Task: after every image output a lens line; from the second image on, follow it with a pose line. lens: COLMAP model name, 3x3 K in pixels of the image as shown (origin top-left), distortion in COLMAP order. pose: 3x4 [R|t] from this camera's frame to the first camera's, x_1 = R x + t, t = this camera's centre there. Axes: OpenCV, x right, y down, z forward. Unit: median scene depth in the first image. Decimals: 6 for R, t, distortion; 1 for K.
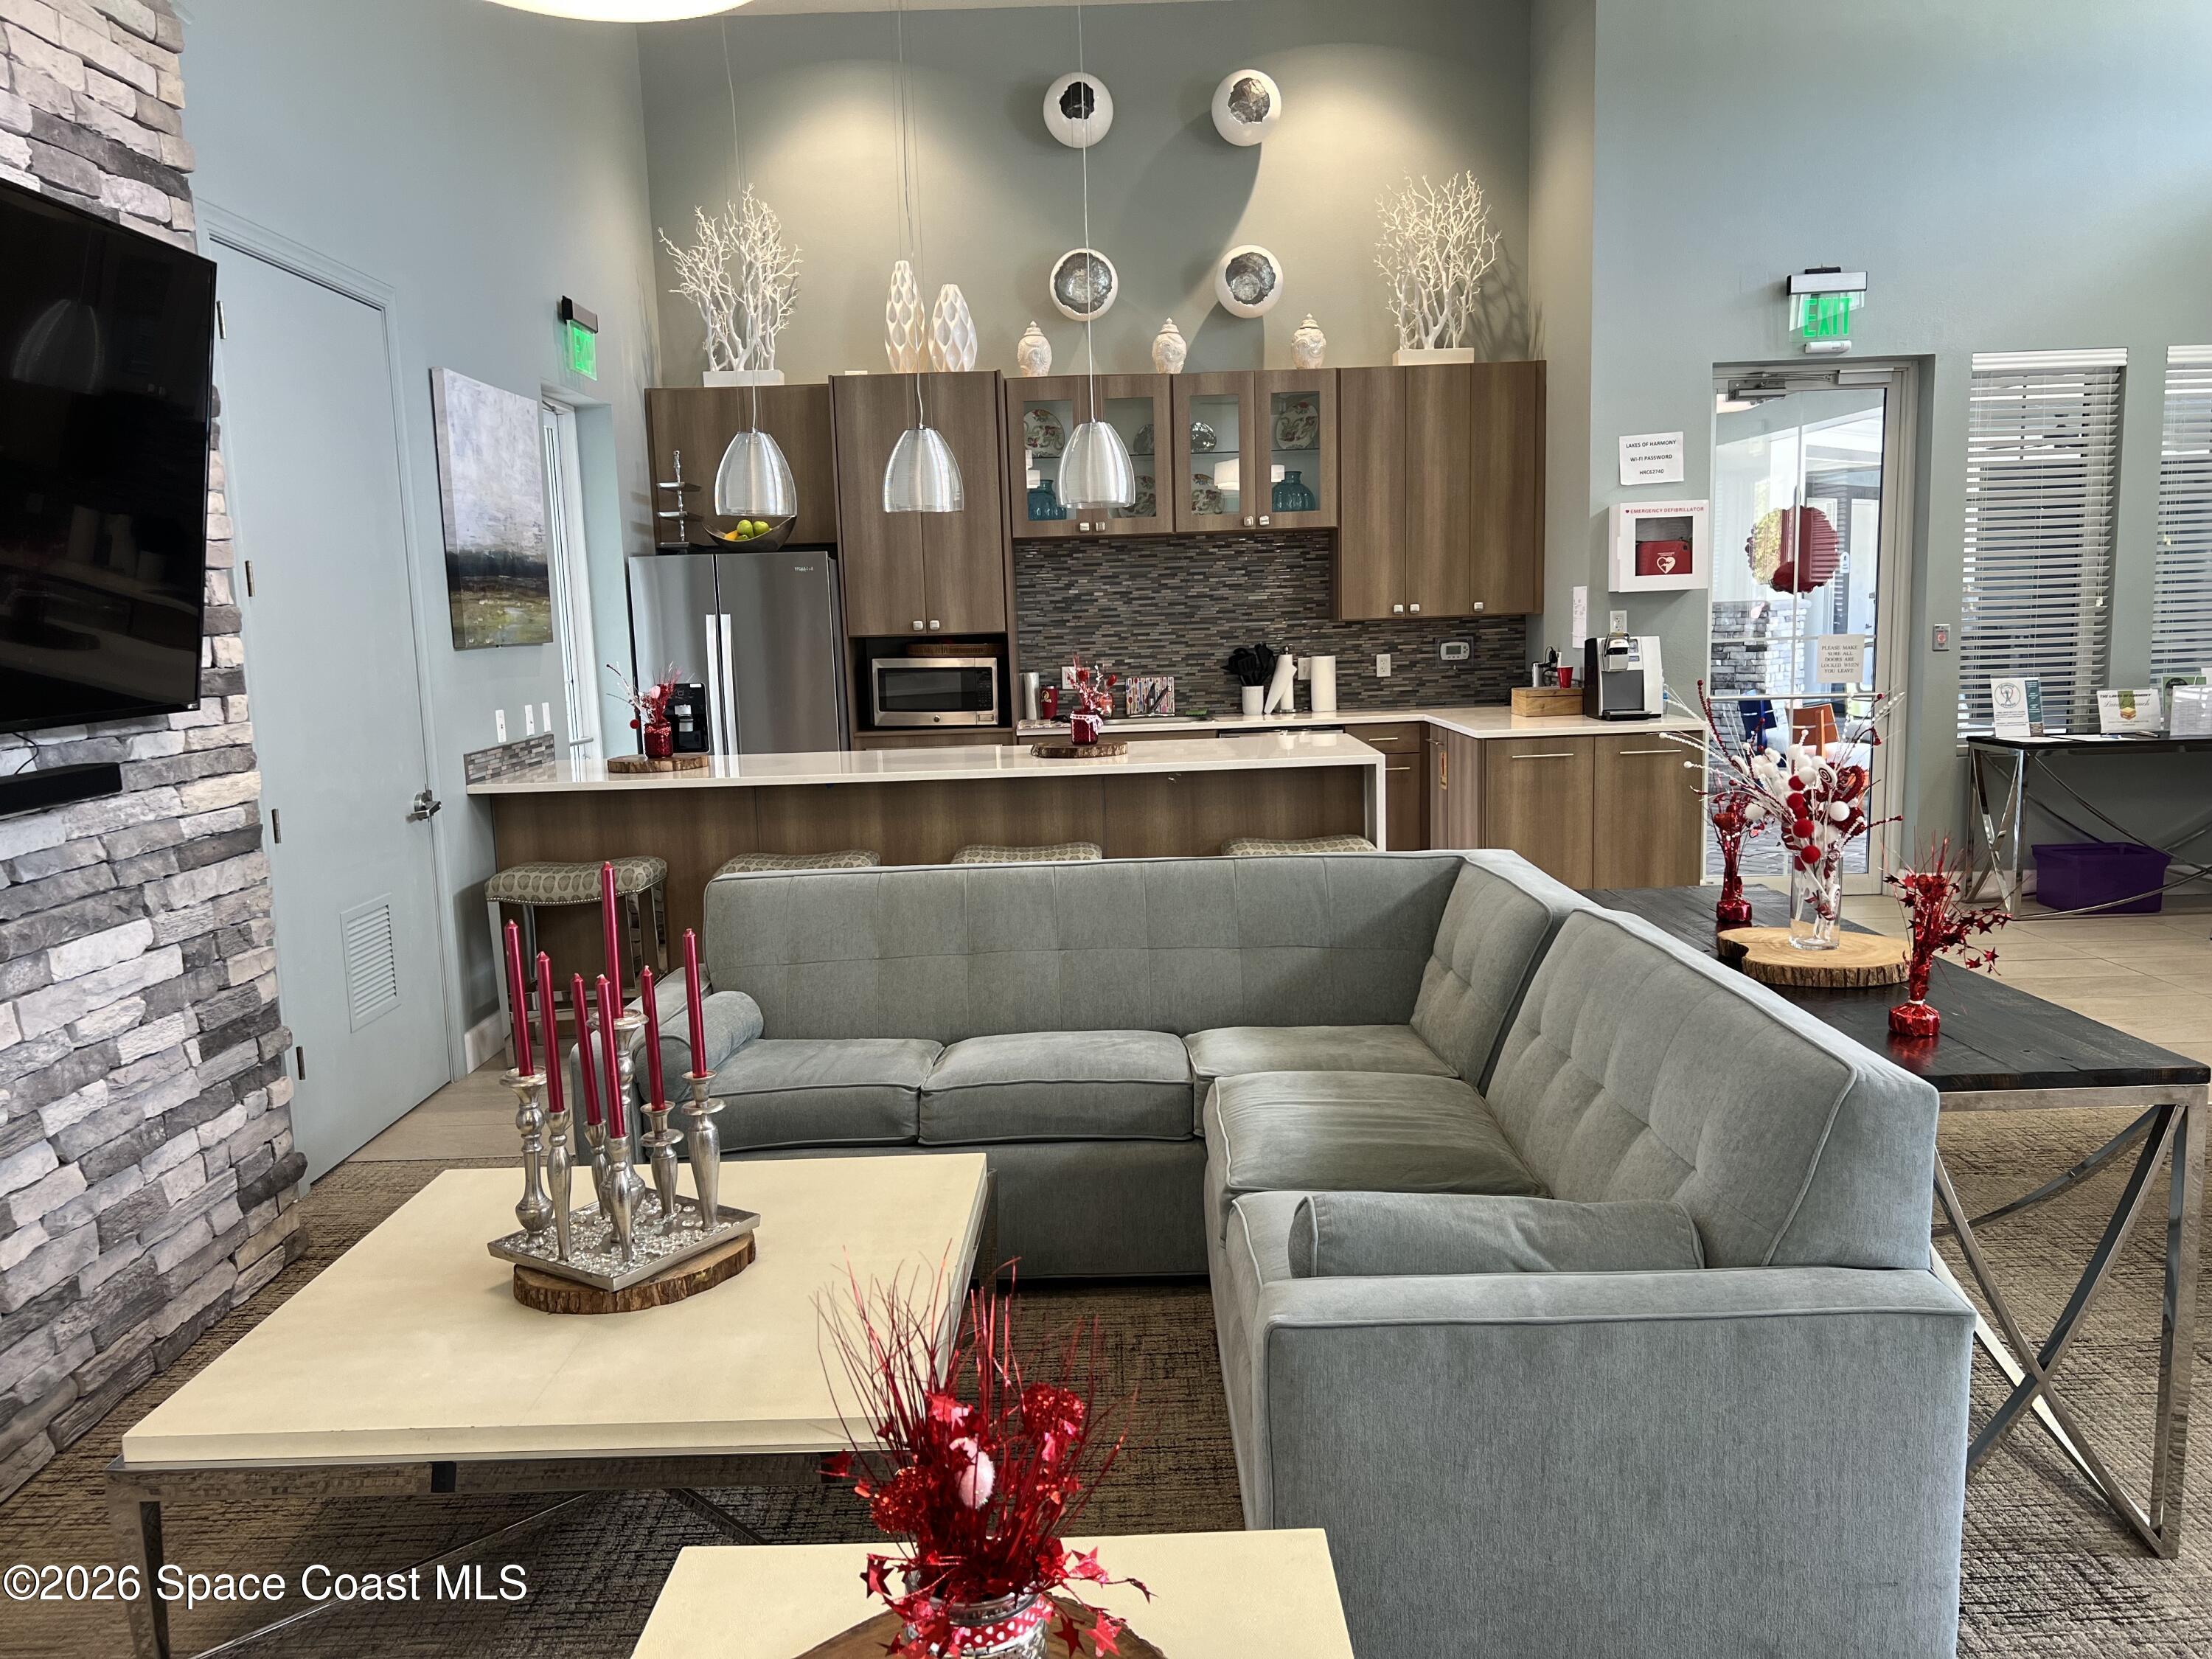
lens RADIAL K [[1659.4, 0, 1098.4], [0, 1659.4, 851.1], [0, 0, 1]] dist [0.050394, -0.054390]
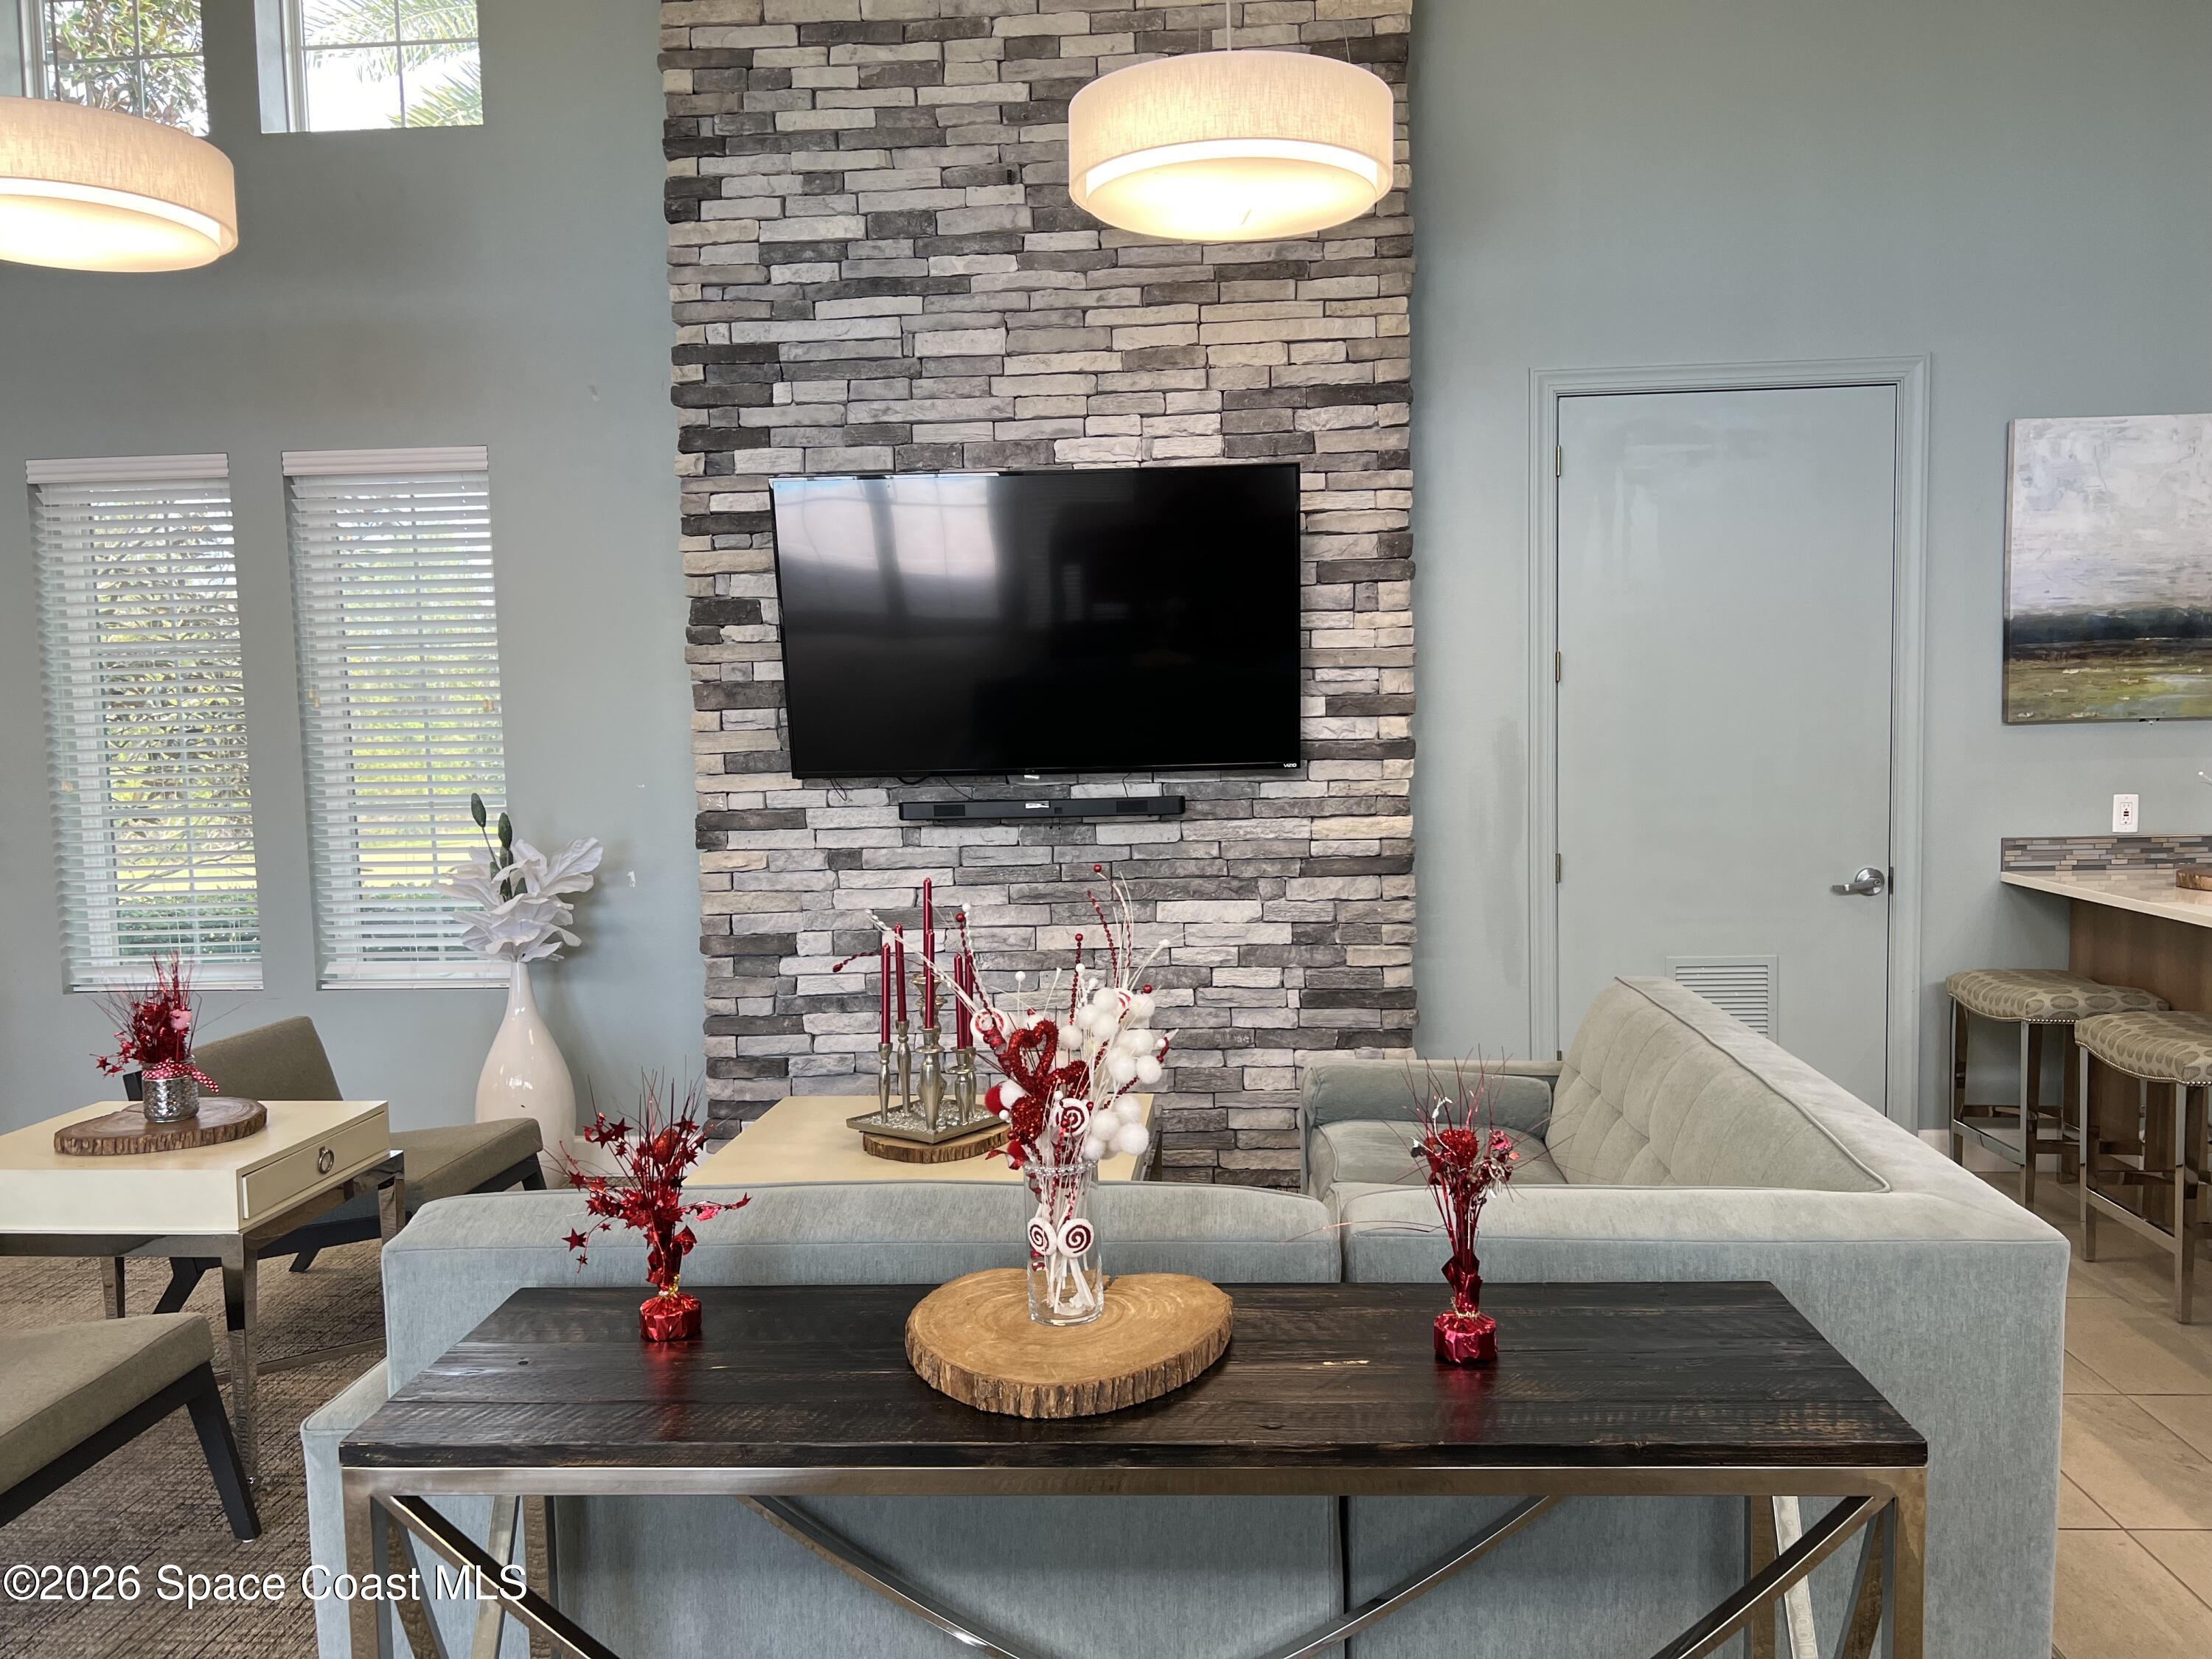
lens RADIAL K [[1659.4, 0, 1095.9], [0, 1659.4, 840.1], [0, 0, 1]] dist [0.050394, -0.054390]
pose [[-0.079671, 0.110697, -0.990656, 0.396370], [-0.118135, 0.985763, 0.119651, -0.075046], [0.989796, 0.126564, -0.065459, 0.395789]]
